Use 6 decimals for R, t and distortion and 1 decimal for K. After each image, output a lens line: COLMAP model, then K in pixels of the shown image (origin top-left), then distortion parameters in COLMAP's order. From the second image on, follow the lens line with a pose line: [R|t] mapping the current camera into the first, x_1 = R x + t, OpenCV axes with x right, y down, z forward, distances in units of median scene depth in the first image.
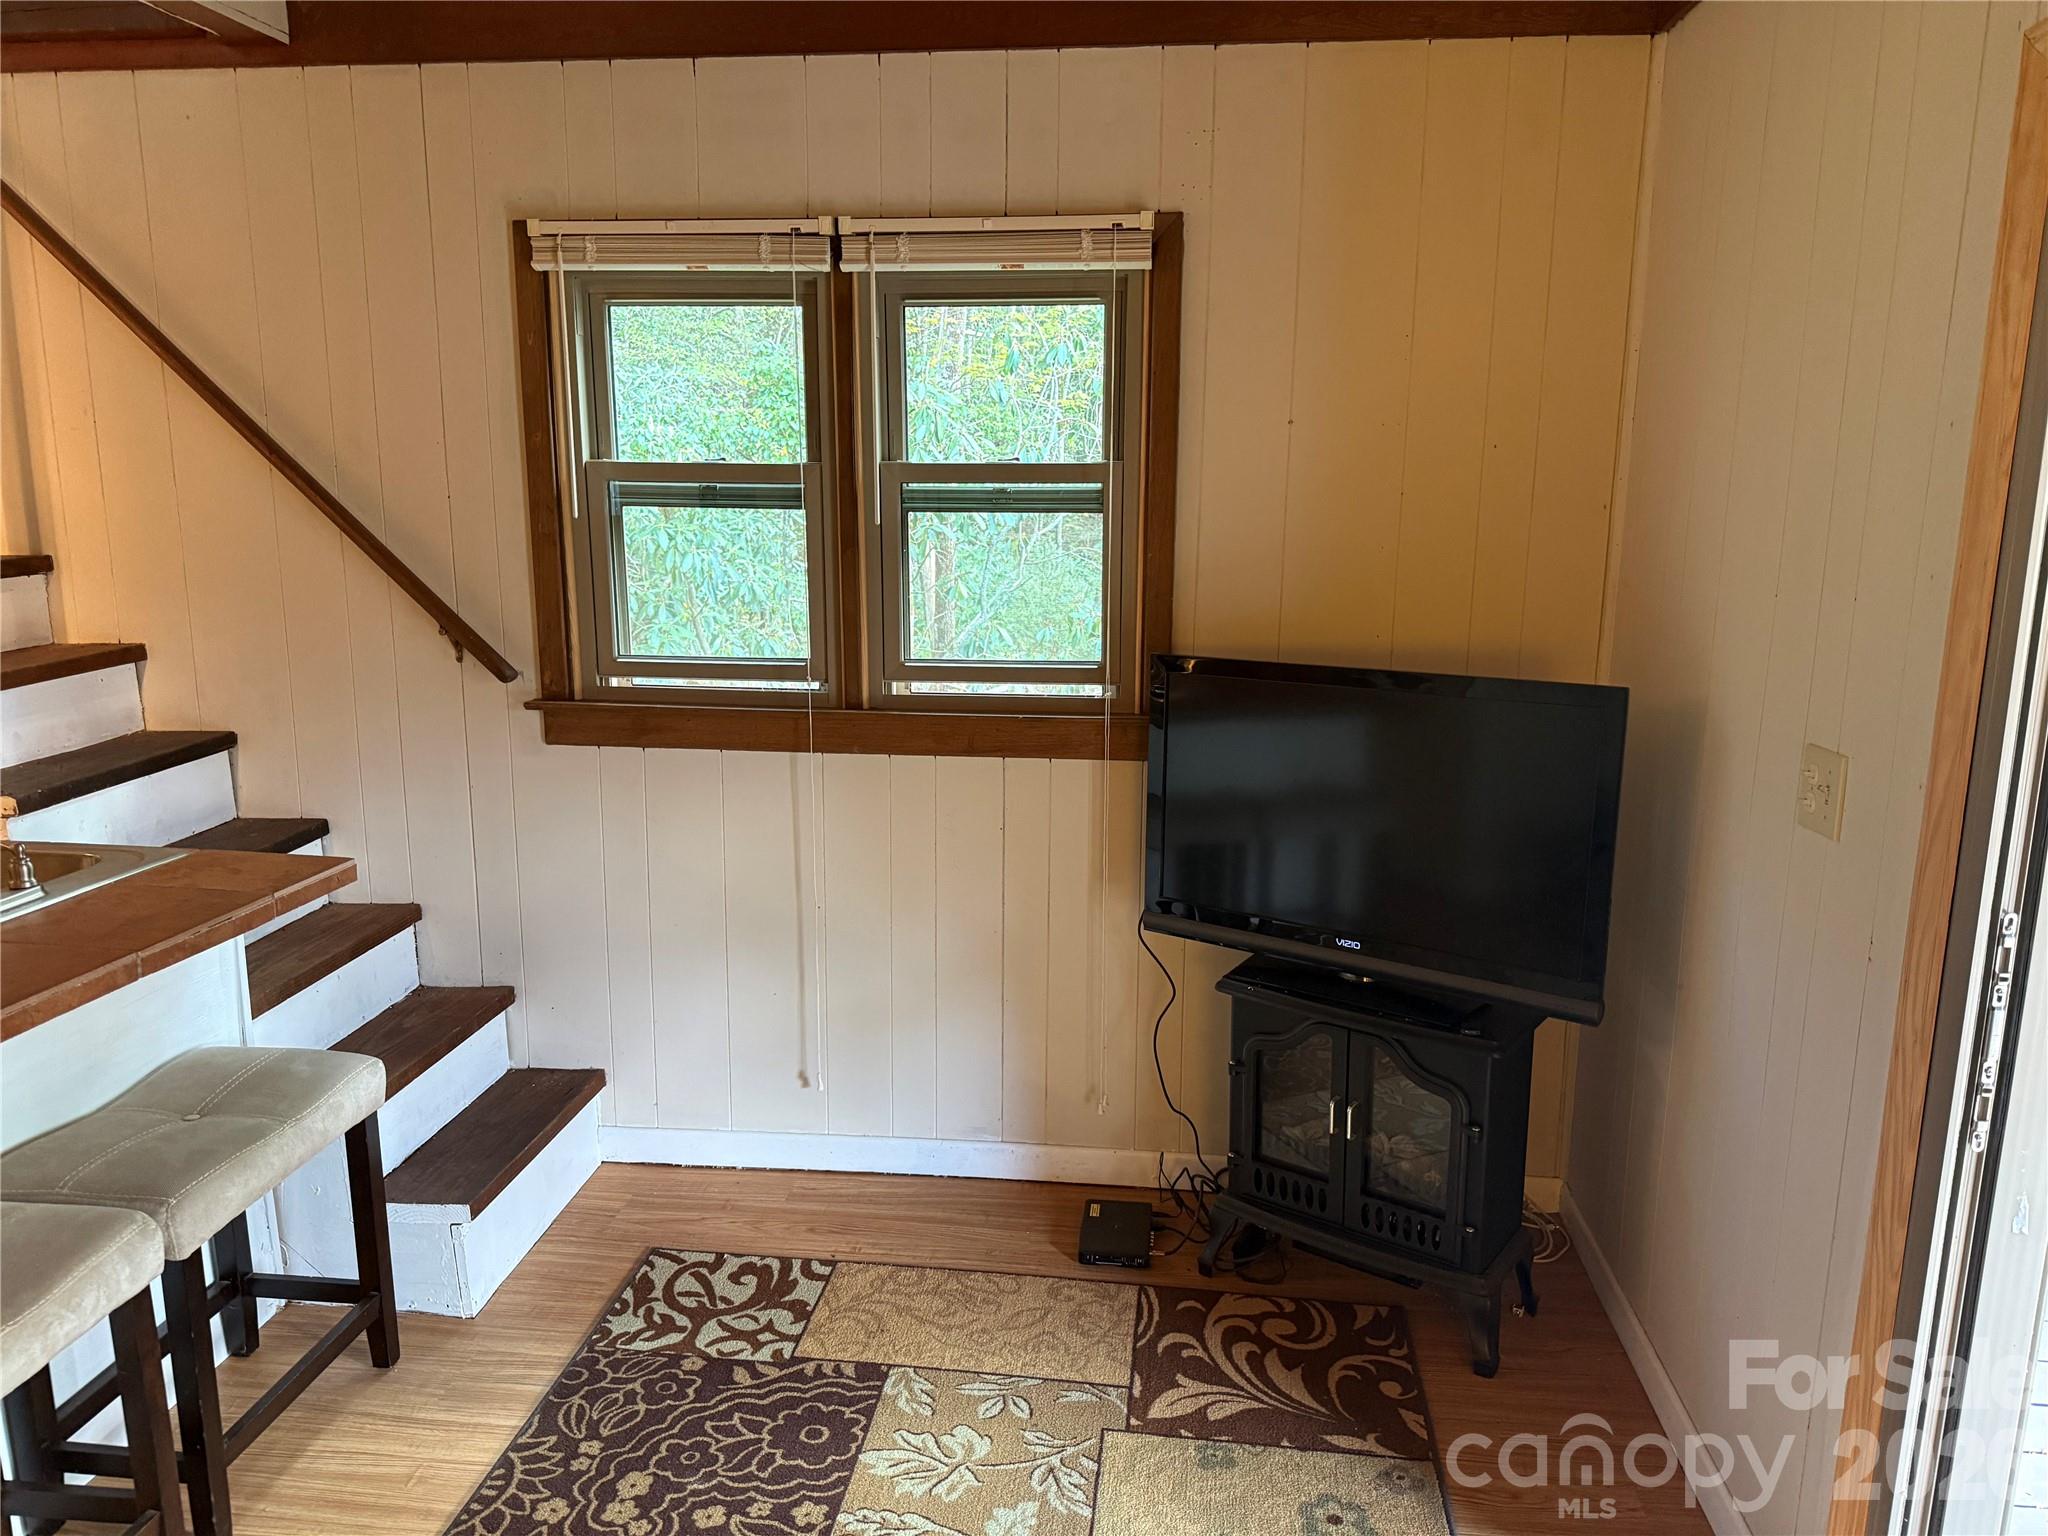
lens RADIAL K [[1464.3, 0, 1024.0], [0, 1464.3, 768.0], [0, 0, 1]] dist [0.039957, -0.047605]
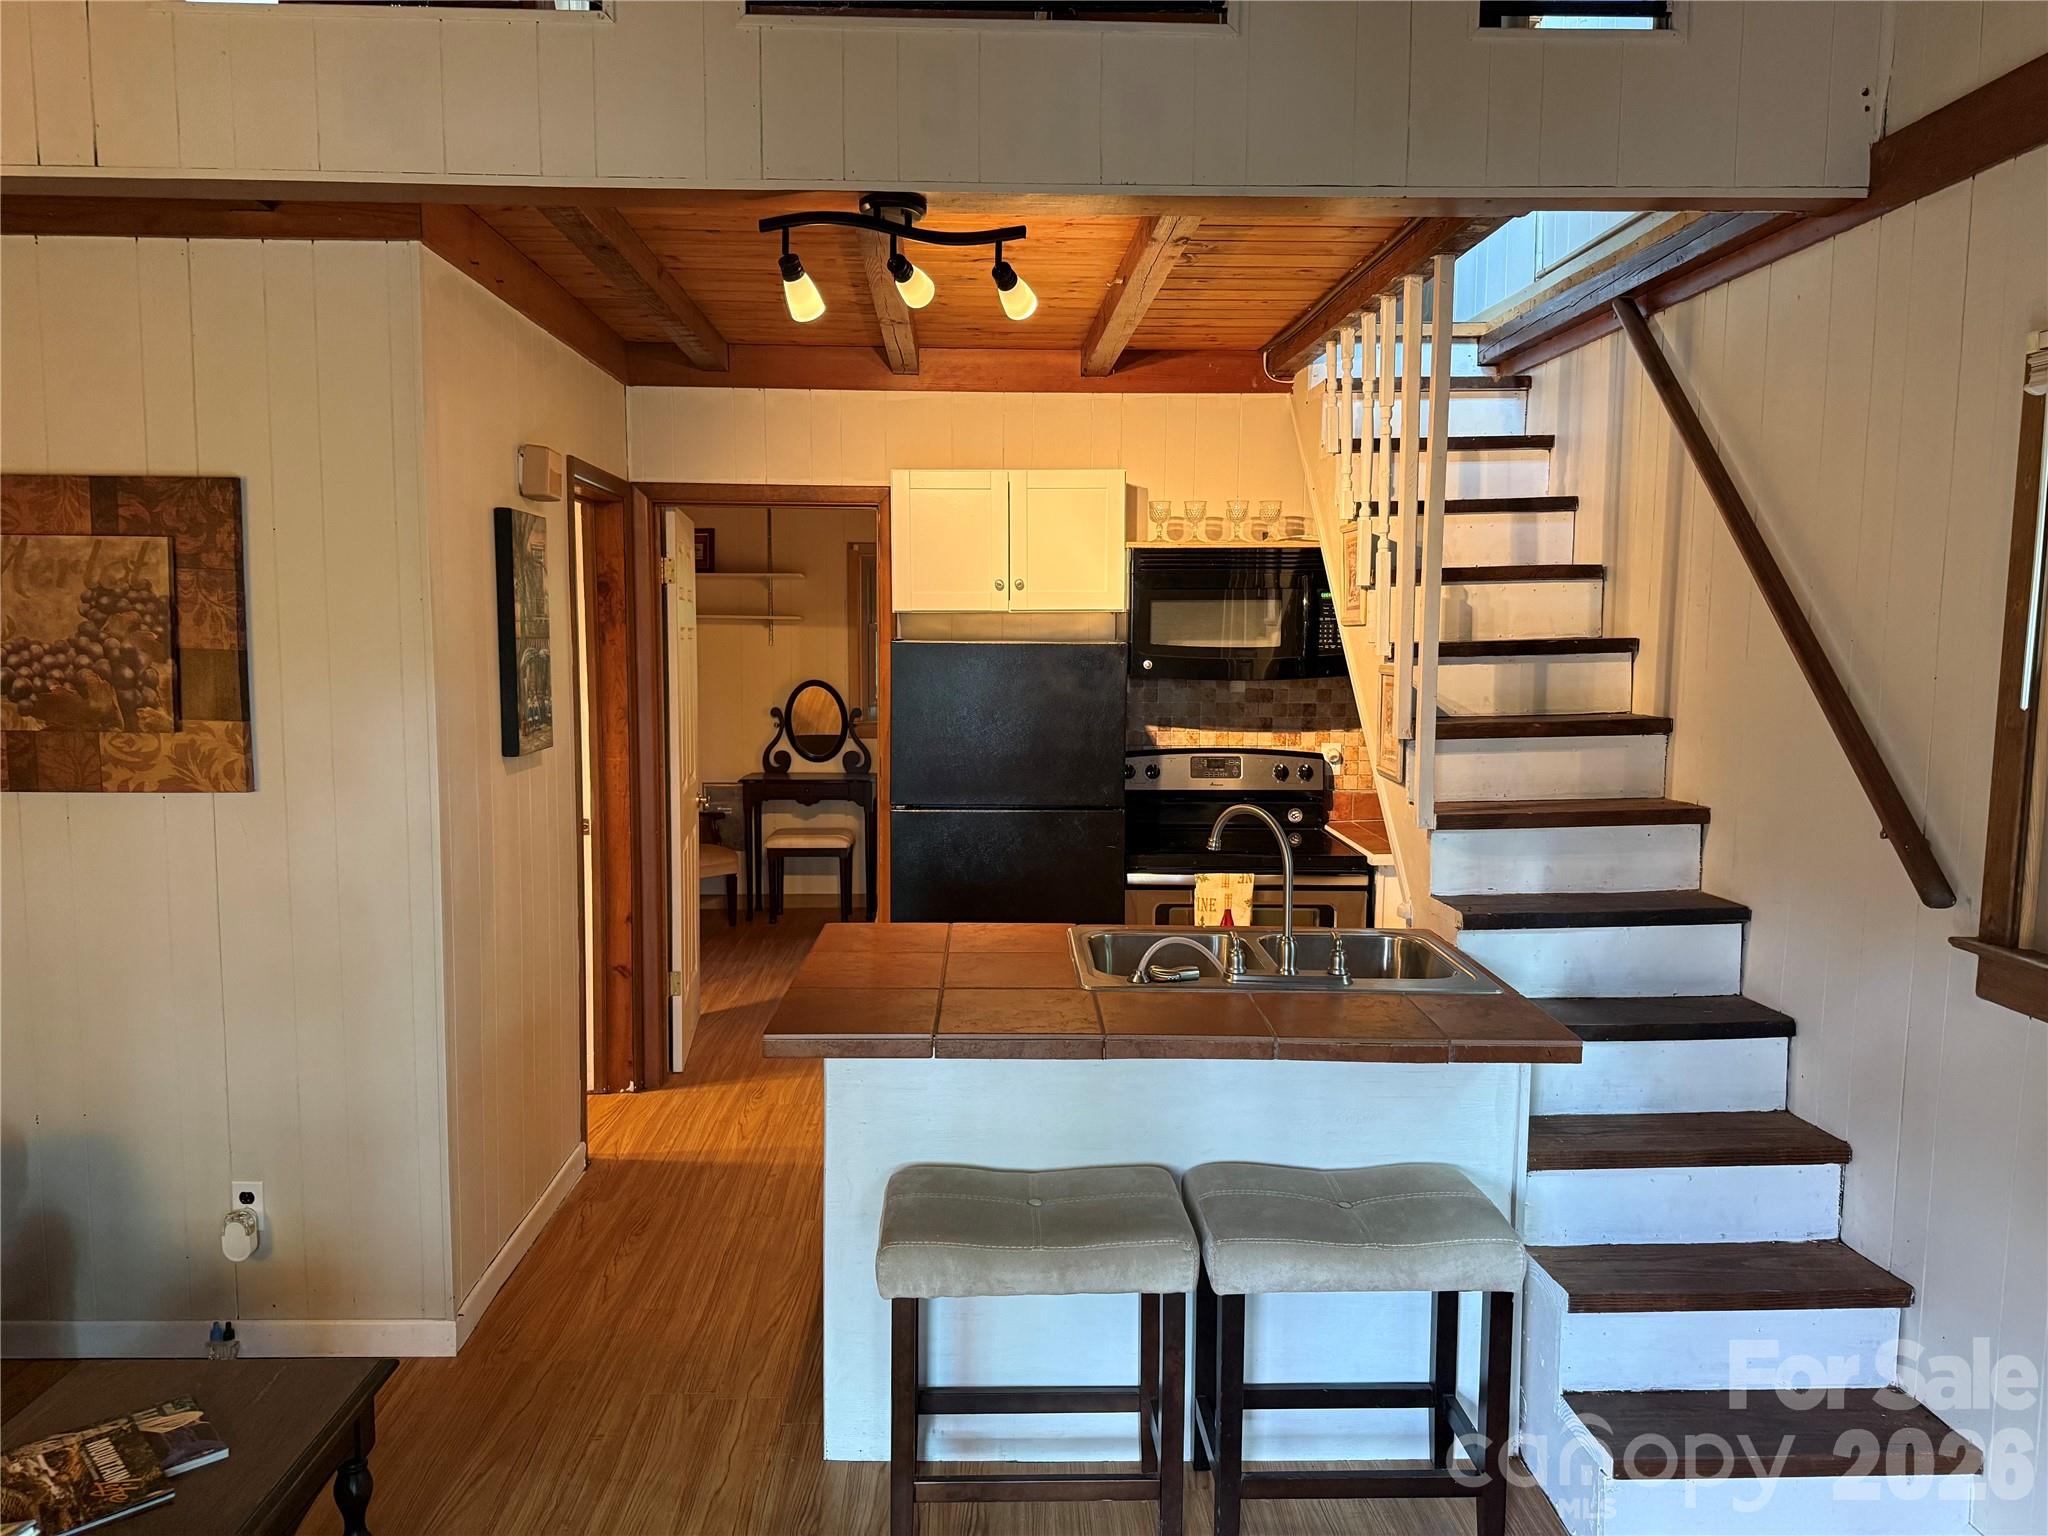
lens RADIAL K [[1464.3, 0, 1024.0], [0, 1464.3, 768.0], [0, 0, 1]] dist [0.039957, -0.047605]
pose [[0.145610, 0.094219, -0.984845, 0.364110], [-0.200421, 0.977624, 0.063896, -0.086046], [0.968829, 0.188079, 0.161235, 0.383103]]
